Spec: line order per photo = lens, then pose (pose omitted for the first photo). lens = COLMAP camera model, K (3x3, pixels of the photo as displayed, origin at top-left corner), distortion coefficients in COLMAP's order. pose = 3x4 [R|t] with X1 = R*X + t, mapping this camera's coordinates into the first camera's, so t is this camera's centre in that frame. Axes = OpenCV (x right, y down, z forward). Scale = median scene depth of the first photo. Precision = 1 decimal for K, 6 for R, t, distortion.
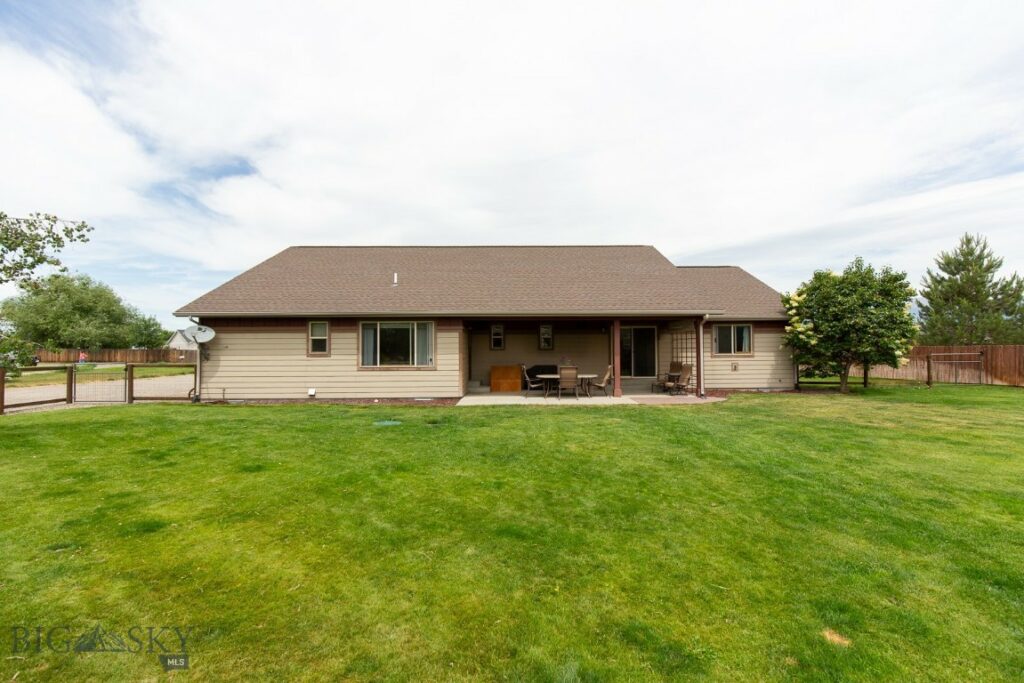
lens RADIAL K [[466.4, 0, 514.1], [0, 466.4, 340.4], [0, 0, 1]] dist [0.009166, 0.000292]
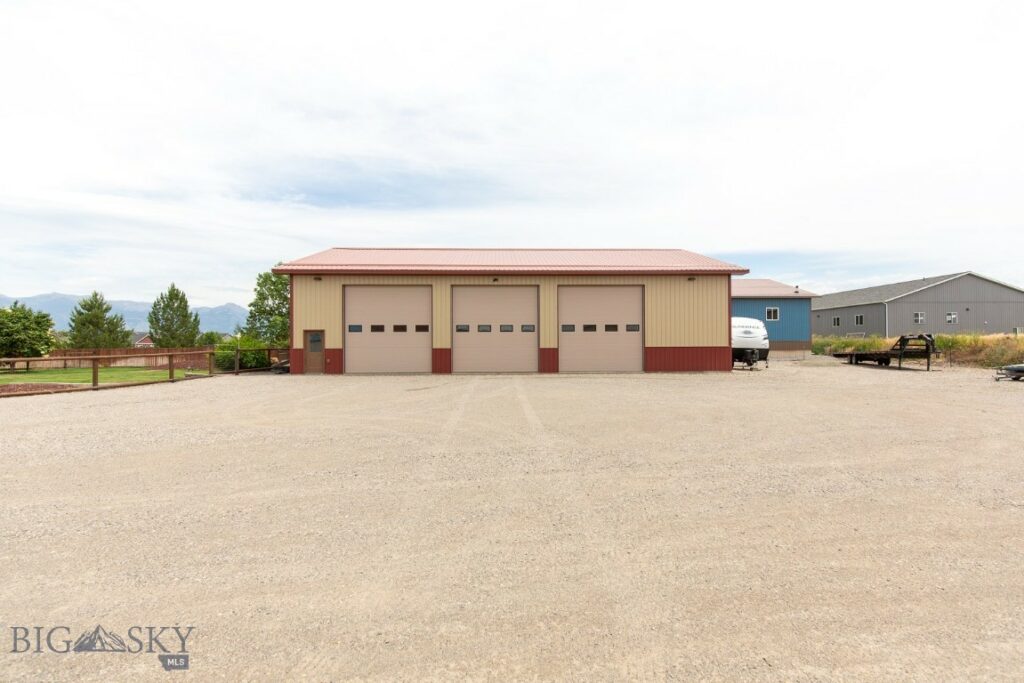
lens RADIAL K [[466.4, 0, 513.0], [0, 466.4, 343.5], [0, 0, 1]] dist [0.009166, 0.000292]
pose [[0.170508, 0.010695, 0.985298, -0.841656], [-0.012577, 0.999883, -0.008677, -0.020310], [-0.985276, -0.010913, 0.170622, -1.335641]]
